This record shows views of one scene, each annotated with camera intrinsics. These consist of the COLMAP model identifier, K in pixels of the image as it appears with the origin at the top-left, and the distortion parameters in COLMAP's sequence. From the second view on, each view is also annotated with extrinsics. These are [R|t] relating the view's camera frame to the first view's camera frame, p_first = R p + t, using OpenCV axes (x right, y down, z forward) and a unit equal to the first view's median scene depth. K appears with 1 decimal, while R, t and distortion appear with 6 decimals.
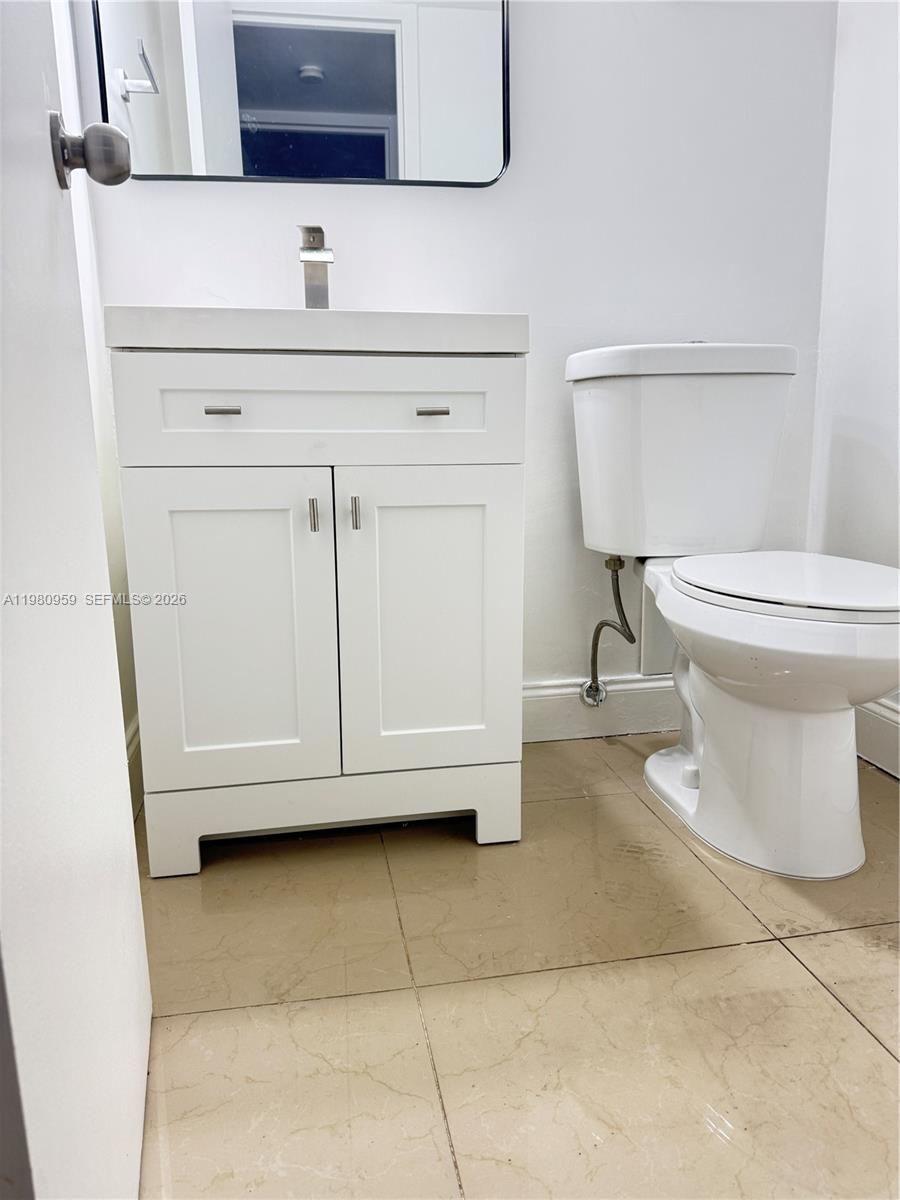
lens RADIAL K [[836.6, 0, 448.7], [0, 836.6, 597.8], [0, 0, 1]] dist [0.064375, -0.058953]
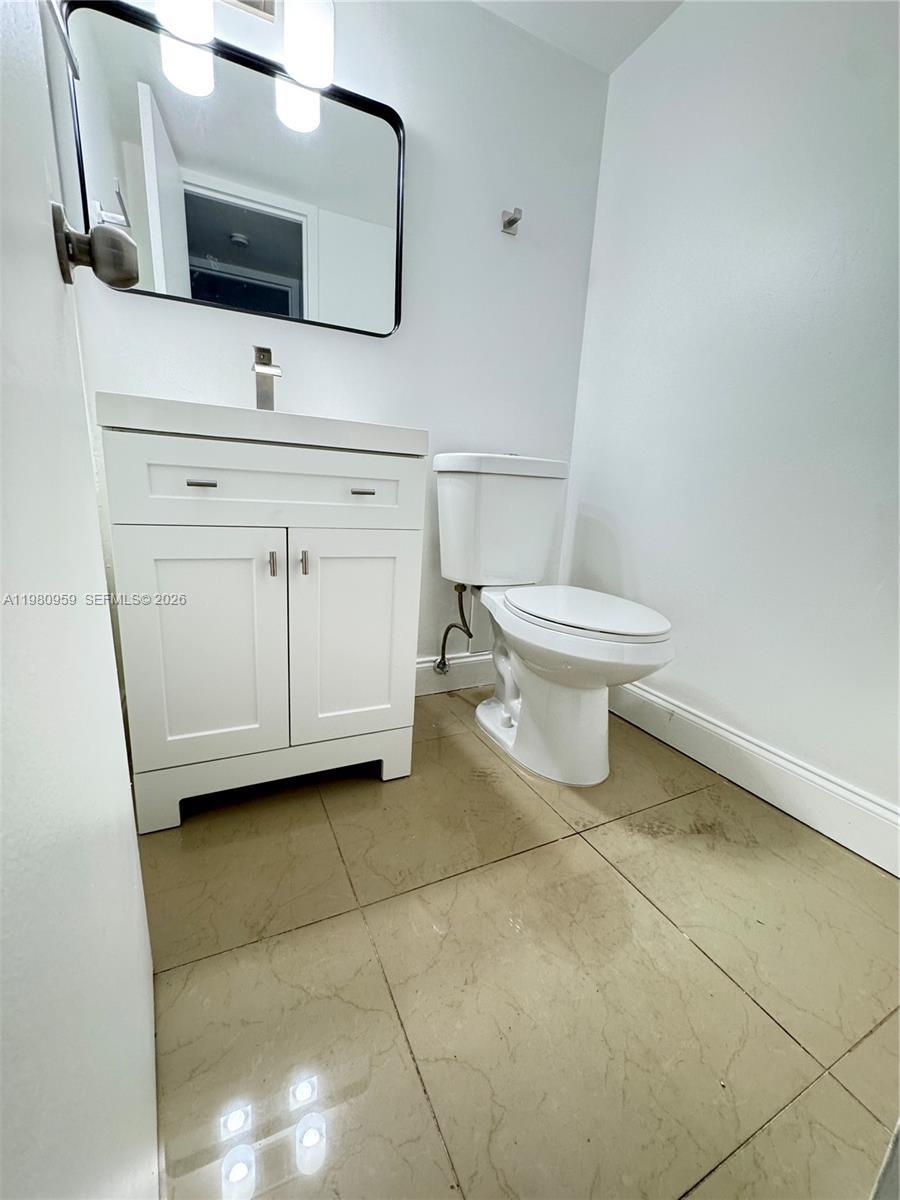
lens RADIAL K [[471.7, 0, 441.5], [0, 471.7, 594.9], [0, 0, 1]] dist [0.003716, 0.000475]
pose [[0.961430, 0.003773, 0.275023, -0.098661], [-0.015570, 0.999049, 0.040725, -0.075620], [-0.274608, -0.043436, 0.960575, 0.172125]]
